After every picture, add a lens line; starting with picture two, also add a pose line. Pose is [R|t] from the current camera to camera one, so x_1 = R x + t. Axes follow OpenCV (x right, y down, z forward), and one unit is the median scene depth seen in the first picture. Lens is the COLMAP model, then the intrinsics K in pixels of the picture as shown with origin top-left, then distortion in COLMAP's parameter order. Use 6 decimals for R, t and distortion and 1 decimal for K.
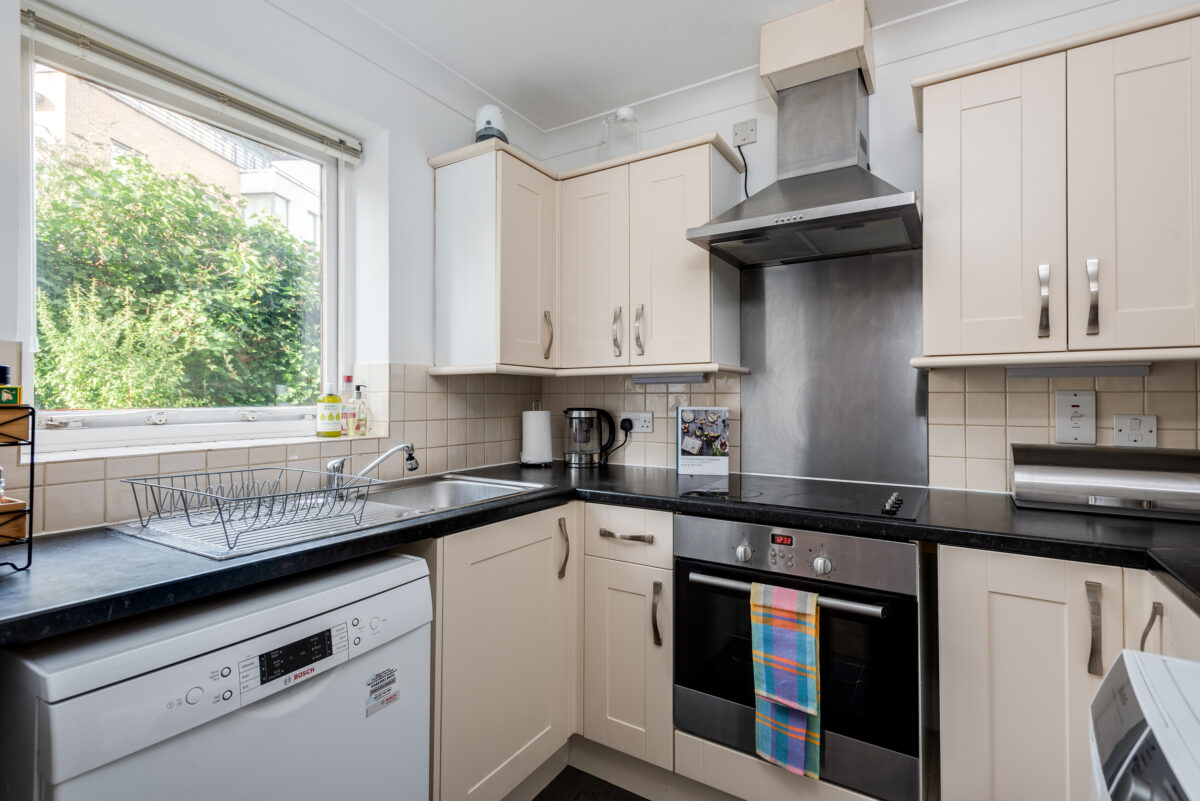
lens RADIAL K [[572.3, 0, 596.9], [0, 572.3, 392.7], [0, 0, 1]] dist [0.016375, -0.005617]
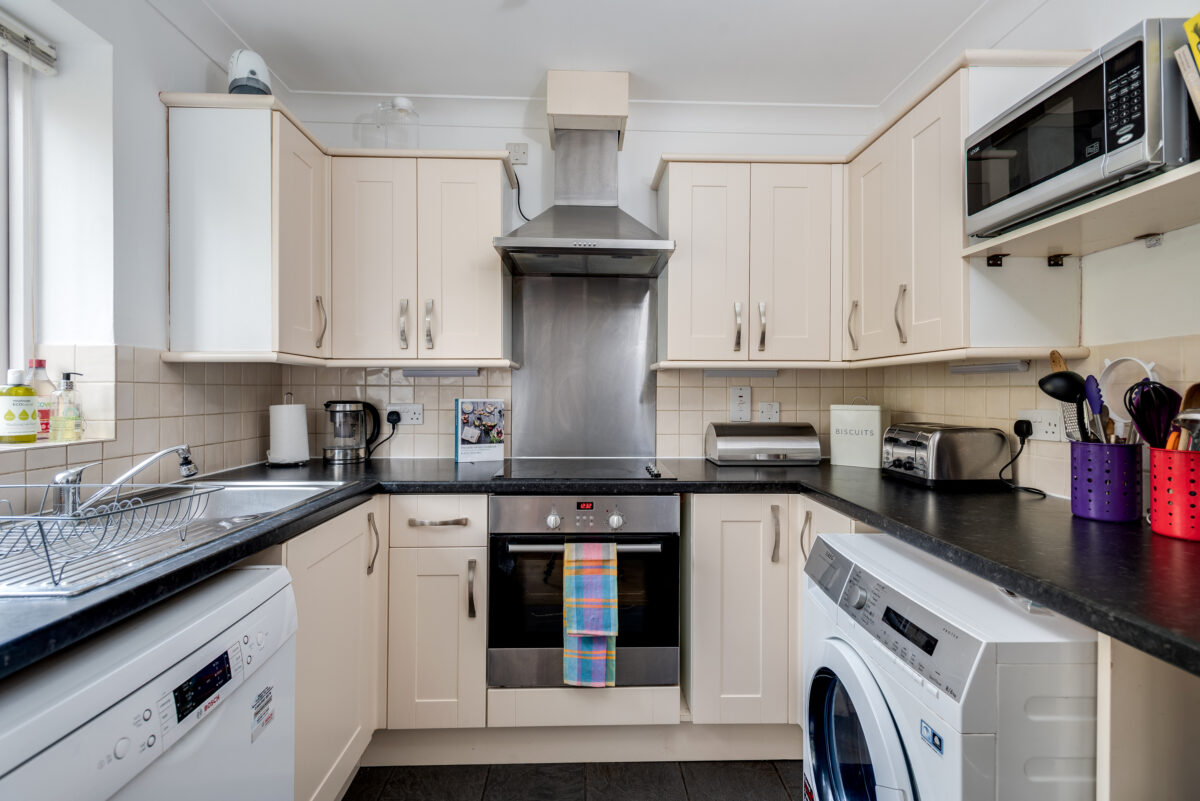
lens RADIAL K [[572.3, 0, 607.7], [0, 572.3, 394.1], [0, 0, 1]] dist [0.016375, -0.005617]
pose [[0.824858, -0.001441, 0.565338, -0.293202], [-0.007429, 0.999883, 0.013388, -0.000692], [-0.565291, -0.015243, 0.824751, -0.036442]]
